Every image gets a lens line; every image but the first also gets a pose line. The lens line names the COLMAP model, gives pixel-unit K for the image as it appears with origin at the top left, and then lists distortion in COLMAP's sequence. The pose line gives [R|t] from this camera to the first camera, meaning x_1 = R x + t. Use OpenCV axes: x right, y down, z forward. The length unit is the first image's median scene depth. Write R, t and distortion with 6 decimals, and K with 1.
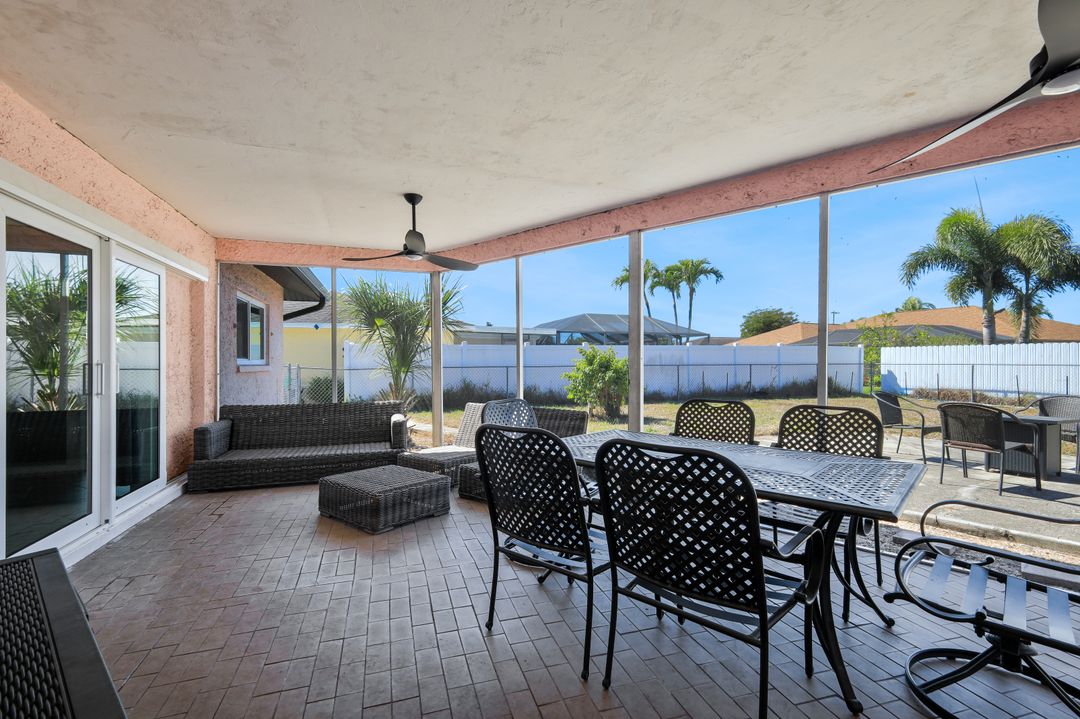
lens RADIAL K [[487.1, 0, 540.6], [0, 487.1, 363.2], [0, 0, 1]] dist [-0.003704, -0.000238]
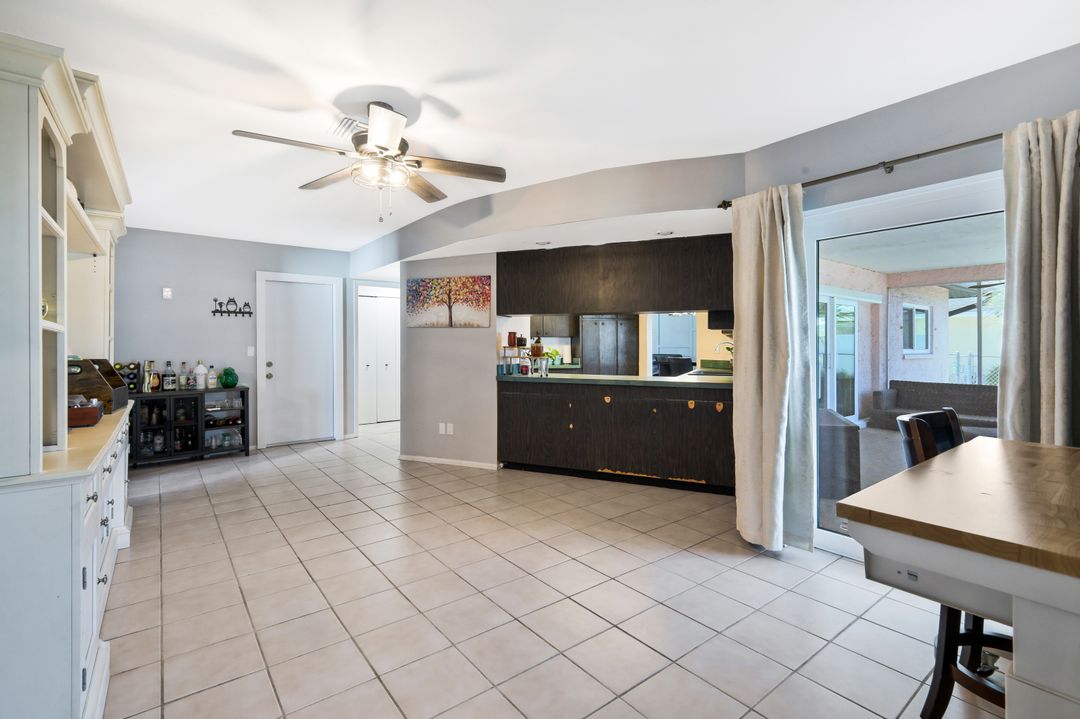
lens RADIAL K [[487.1, 0, 538.4], [0, 487.1, 352.3], [0, 0, 1]] dist [-0.003704, -0.000238]
pose [[0.332974, 0.002458, -0.942933, 0.471683], [0.001928, 0.999993, 0.003288, -0.010086], [0.942934, -0.002912, 0.332966, -0.631815]]
